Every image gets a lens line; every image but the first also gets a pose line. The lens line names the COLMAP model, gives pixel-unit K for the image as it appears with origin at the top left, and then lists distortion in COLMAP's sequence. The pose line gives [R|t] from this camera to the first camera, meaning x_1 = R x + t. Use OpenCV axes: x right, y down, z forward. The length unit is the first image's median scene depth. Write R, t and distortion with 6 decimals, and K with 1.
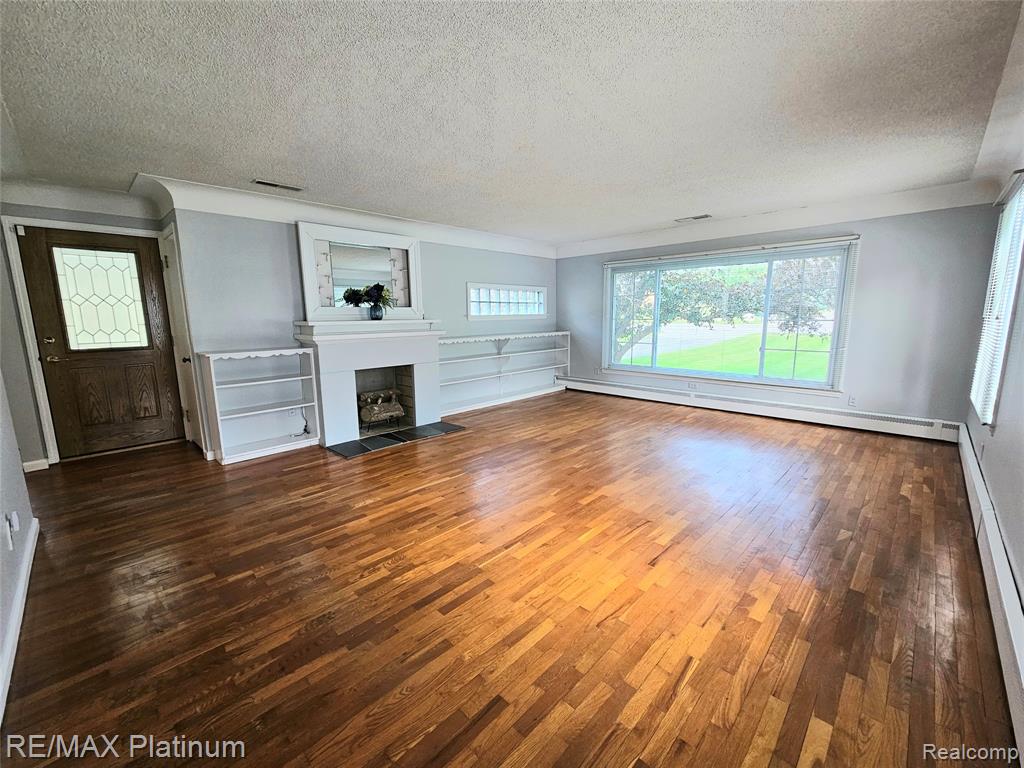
lens RADIAL K [[422.5, 0, 510.1], [0, 422.5, 383.8], [0, 0, 1]] dist [0.001173, 0.000090]
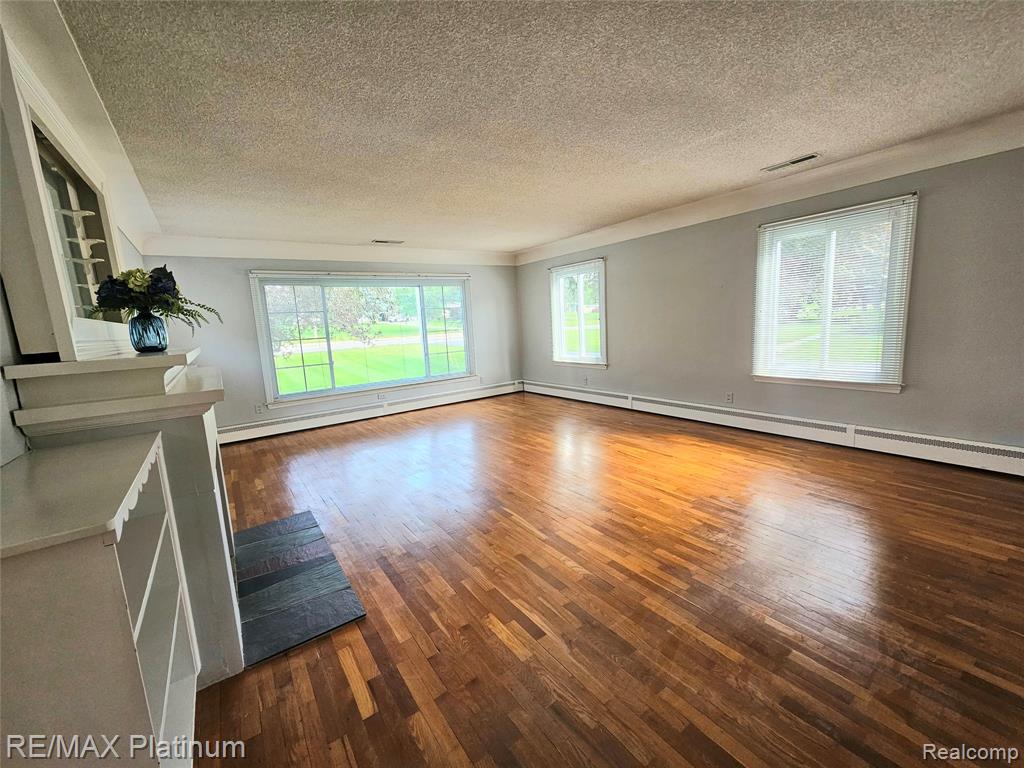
lens RADIAL K [[422.5, 0, 510.1], [0, 422.5, 383.8], [0, 0, 1]] dist [0.001173, 0.000090]
pose [[0.177752, -0.144764, 0.973369, -0.674068], [0.211863, 0.971555, 0.105805, -0.087695], [-0.960998, 0.187414, 0.203366, 0.579381]]
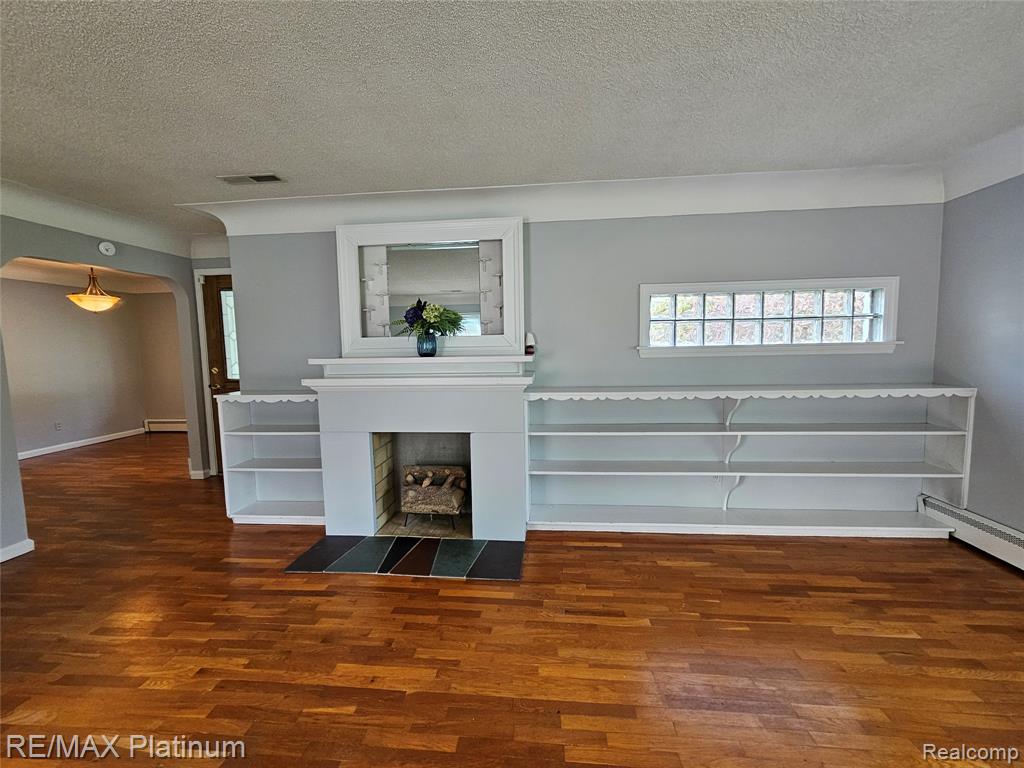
lens RADIAL K [[422.5, 0, 510.1], [0, 422.5, 383.8], [0, 0, 1]] dist [0.001173, 0.000090]
pose [[0.629612, 0.068339, -0.773898, 0.262099], [-0.115067, 0.993340, -0.005897, -0.121221], [0.768341, 0.092763, 0.633282, 0.701726]]
